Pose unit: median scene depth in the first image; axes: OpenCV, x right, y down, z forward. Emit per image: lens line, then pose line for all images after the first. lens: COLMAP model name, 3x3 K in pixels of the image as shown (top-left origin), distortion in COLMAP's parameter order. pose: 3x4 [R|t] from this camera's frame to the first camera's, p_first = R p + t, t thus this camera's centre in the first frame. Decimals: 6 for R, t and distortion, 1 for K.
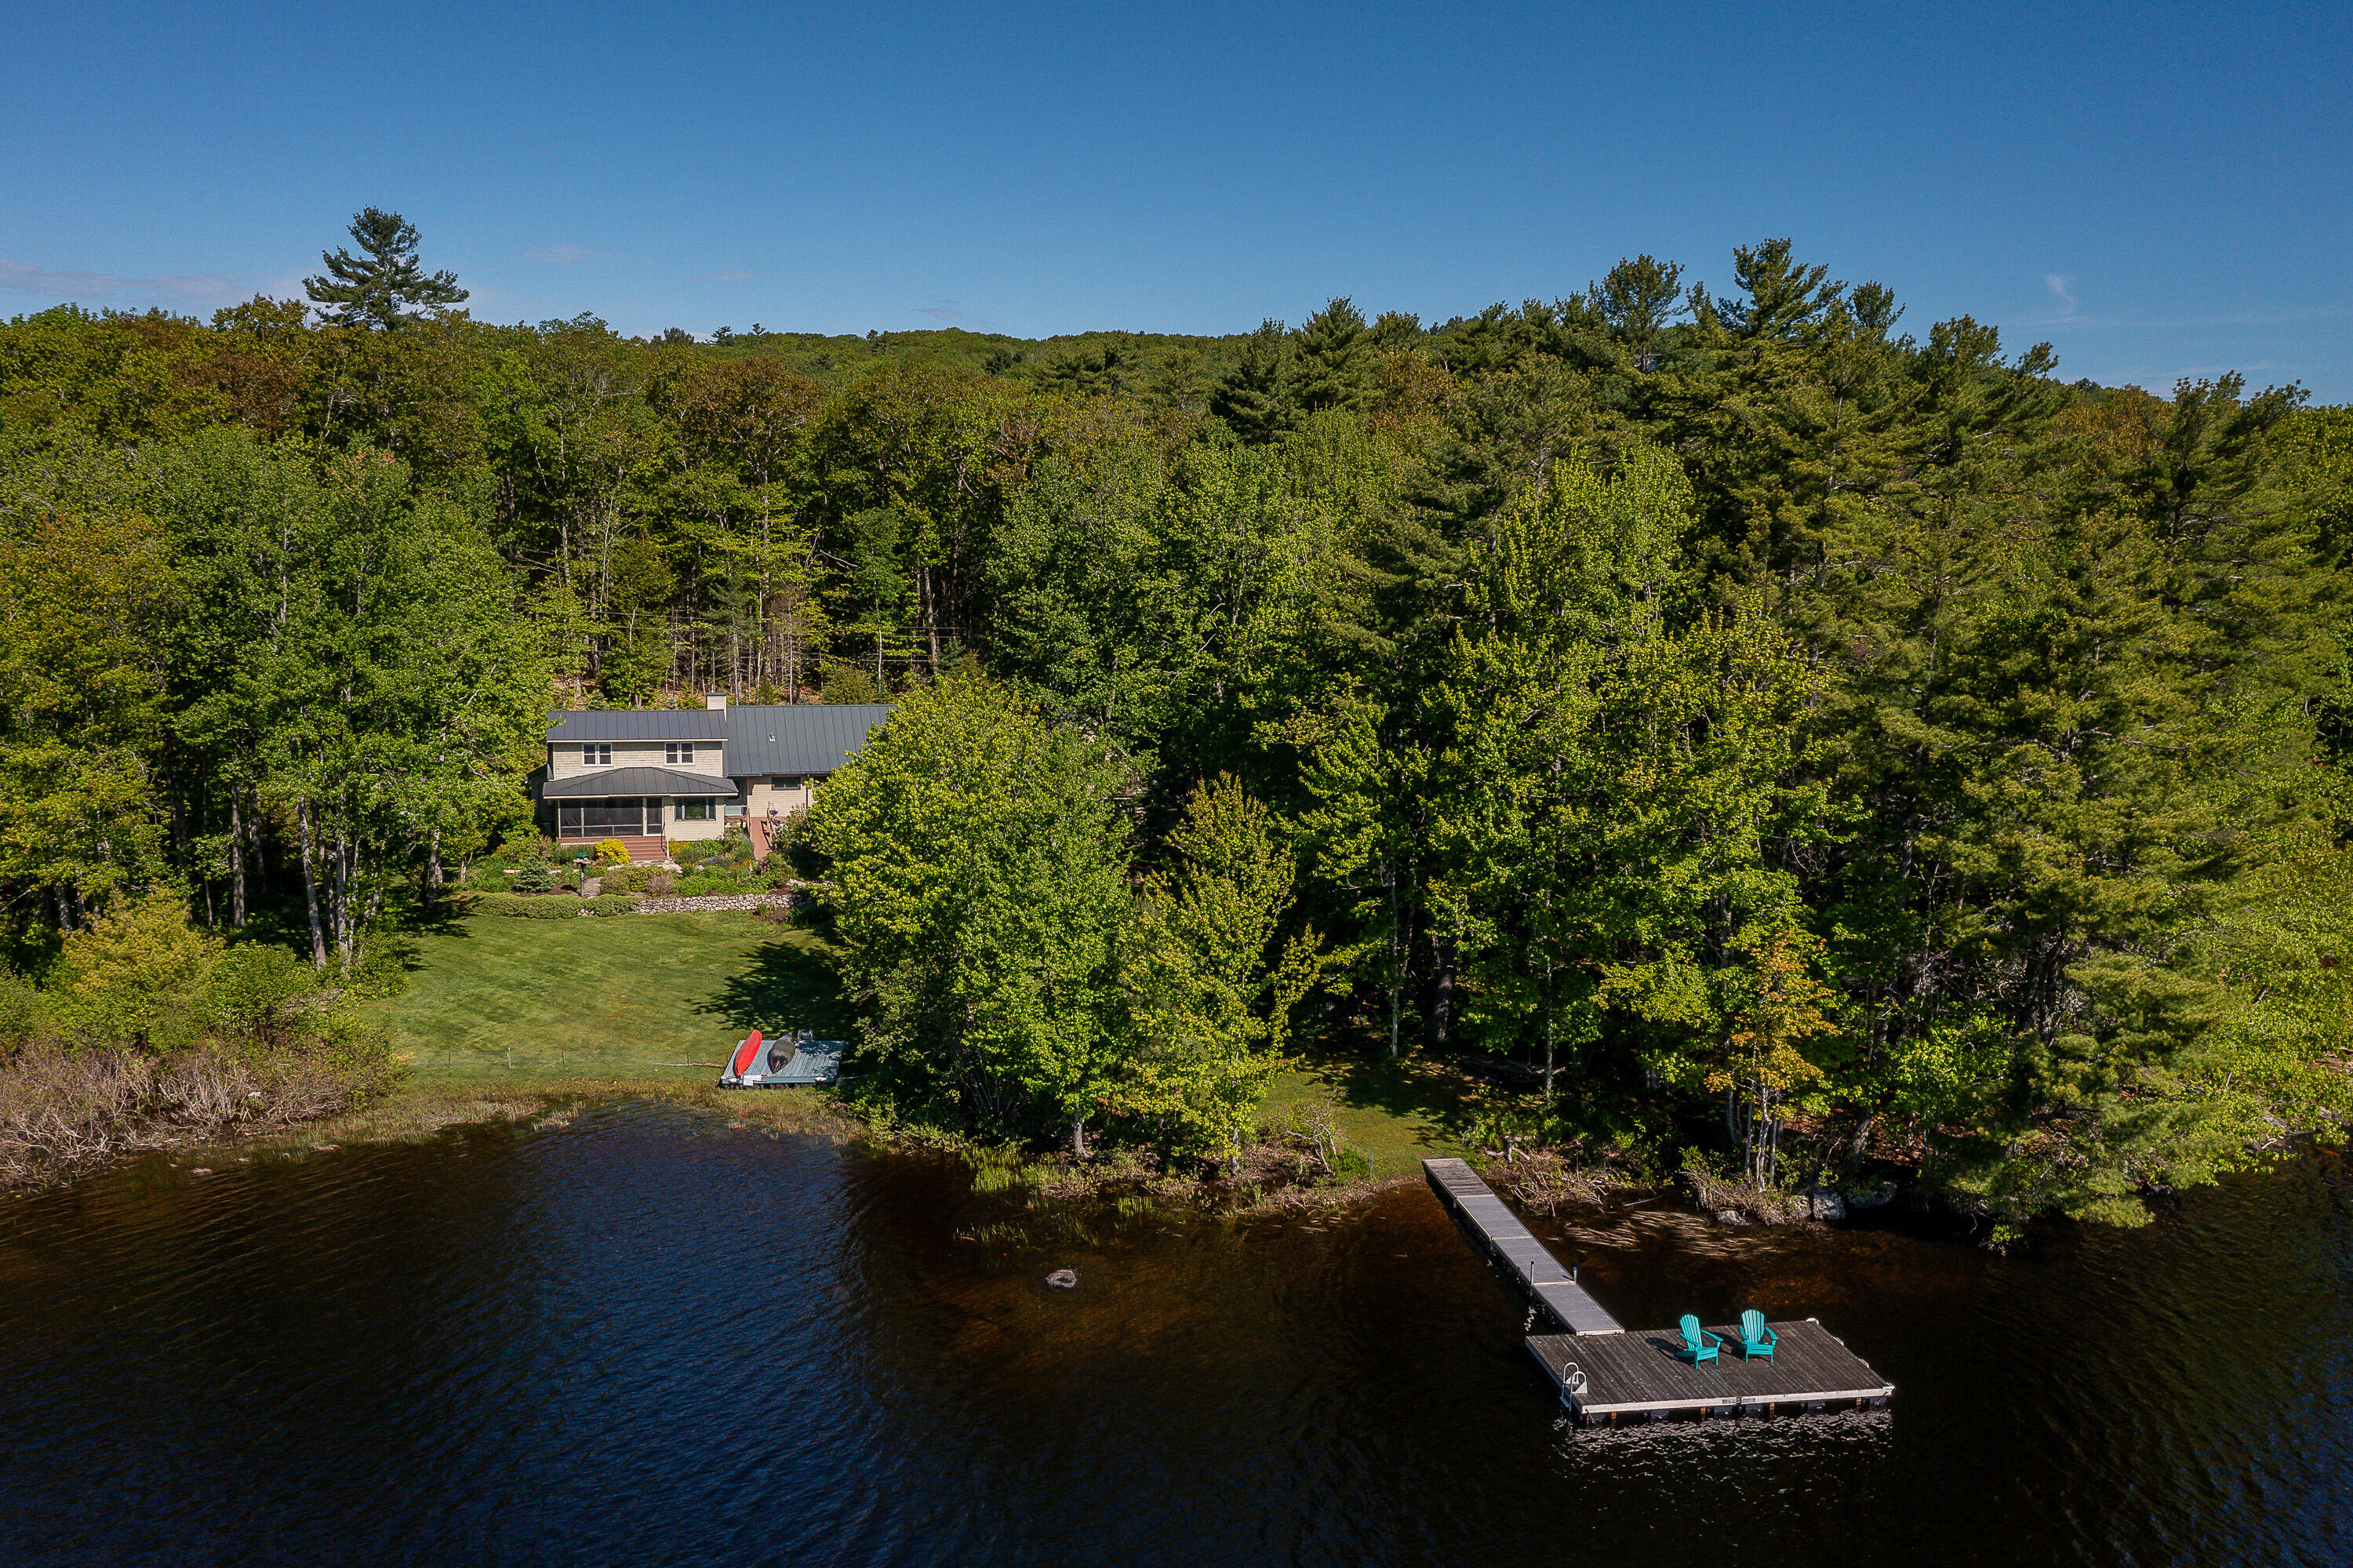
lens RADIAL K [[1922.6, 0, 1176.5], [0, 1922.6, 784.0], [0, 0, 1]] dist [-0.007448, -0.001194]
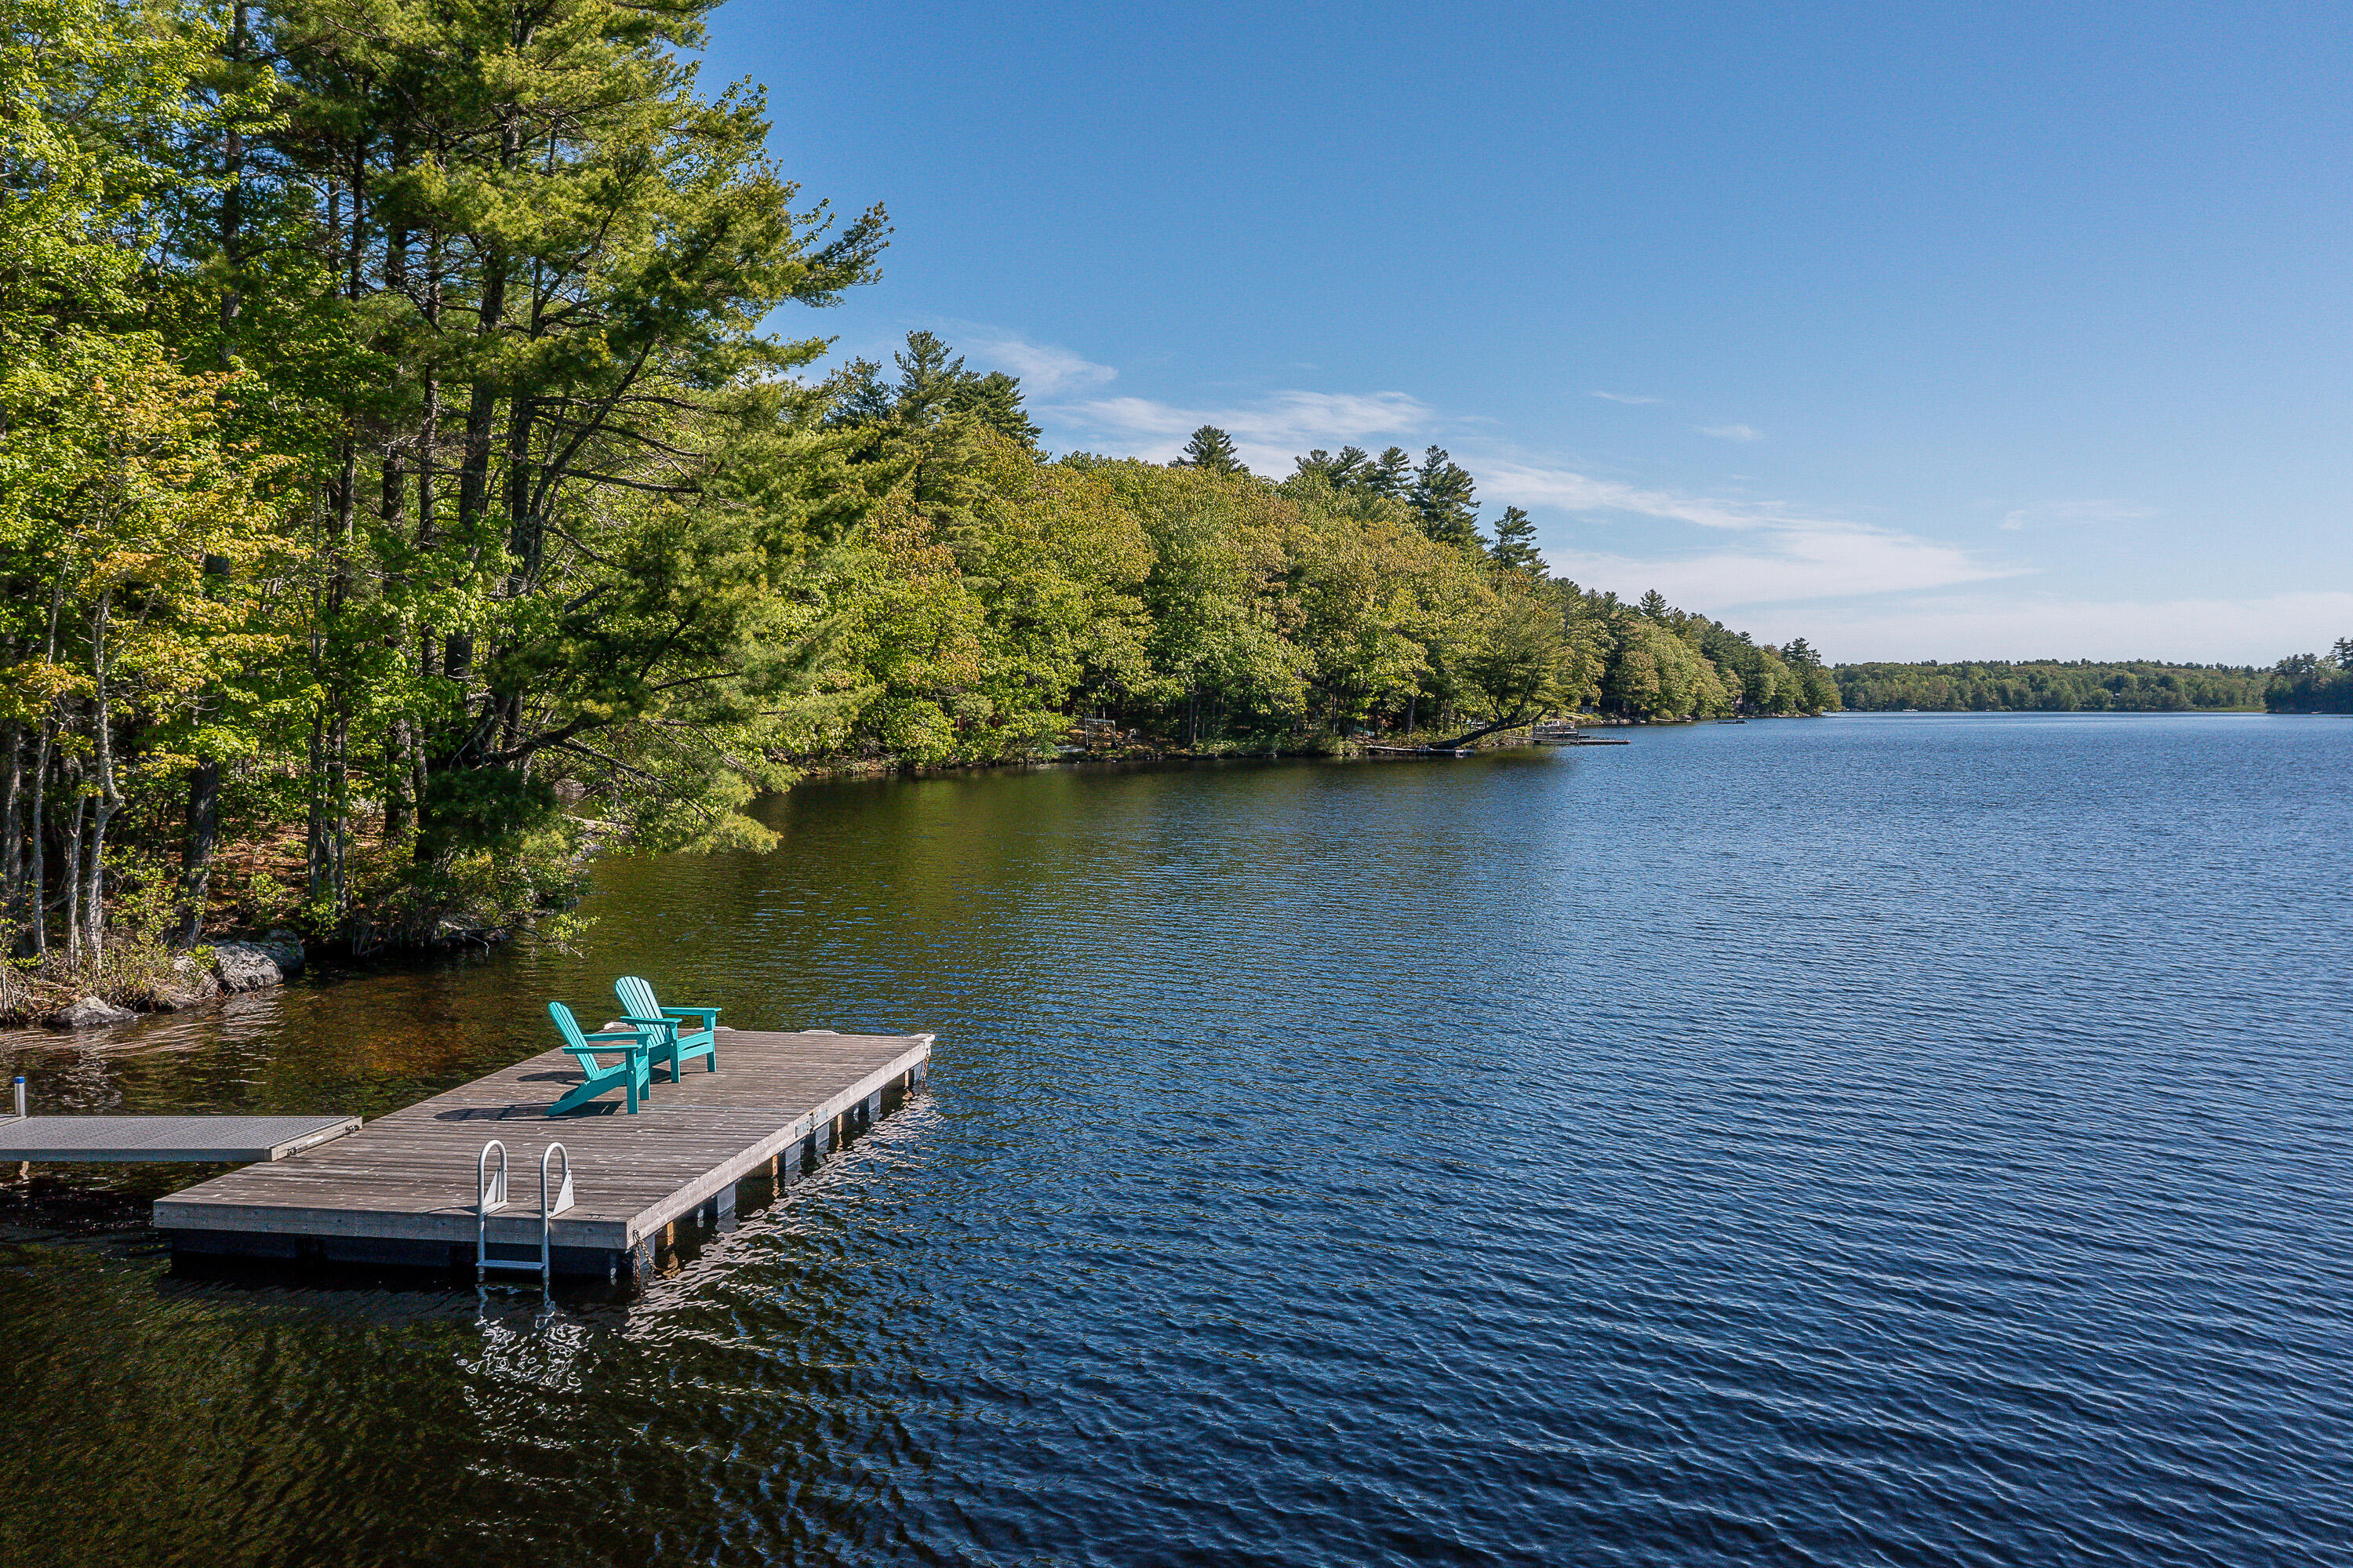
lens RADIAL K [[1874.9, 0, 1176.5], [0, 1874.9, 784.0], [0, 0, 1]] dist [-0.014316, -0.001363]
pose [[0.311162, -0.057790, 0.948598, -0.030399], [0.136760, 0.990483, 0.015481, 0.171996], [-0.940465, 0.124914, 0.316104, 0.535598]]
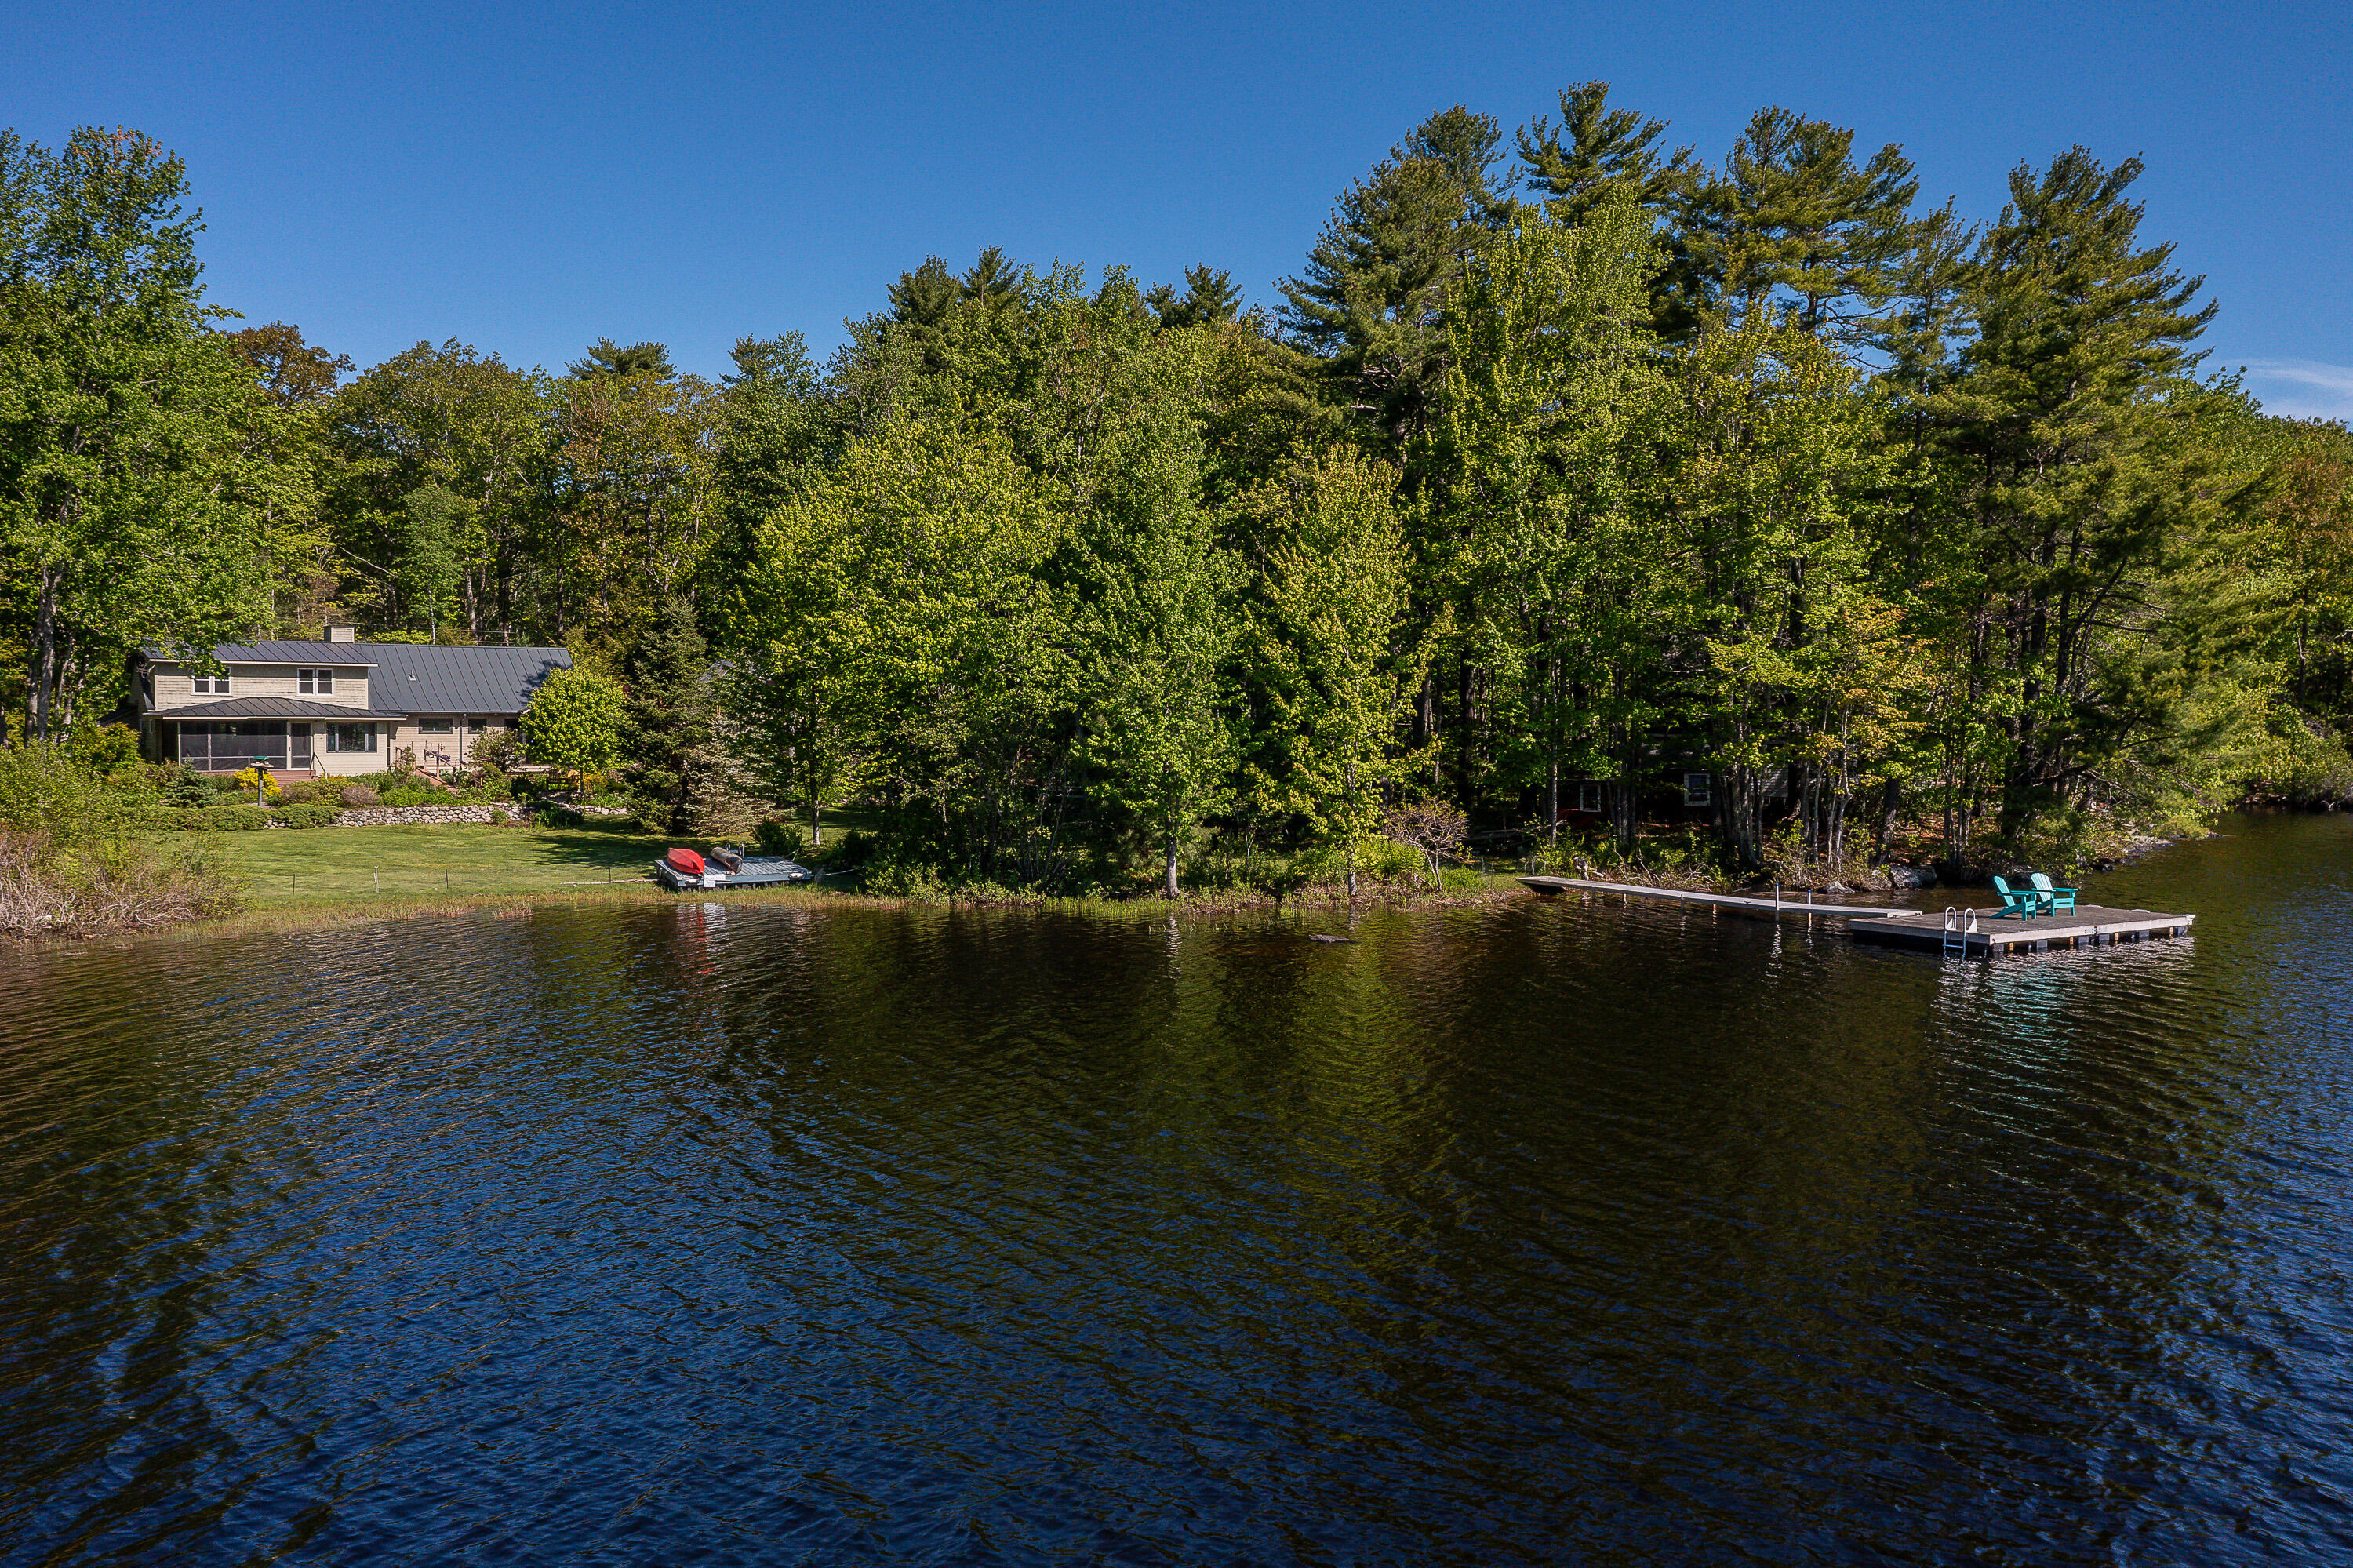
lens RADIAL K [[1874.9, 0, 1176.5], [0, 1874.9, 784.0], [0, 0, 1]] dist [-0.014316, -0.001363]
pose [[0.928925, -0.031547, 0.368922, -0.335379], [0.069278, 0.993577, -0.089476, 0.201202], [-0.363730, 0.108674, 0.925144, 0.182606]]
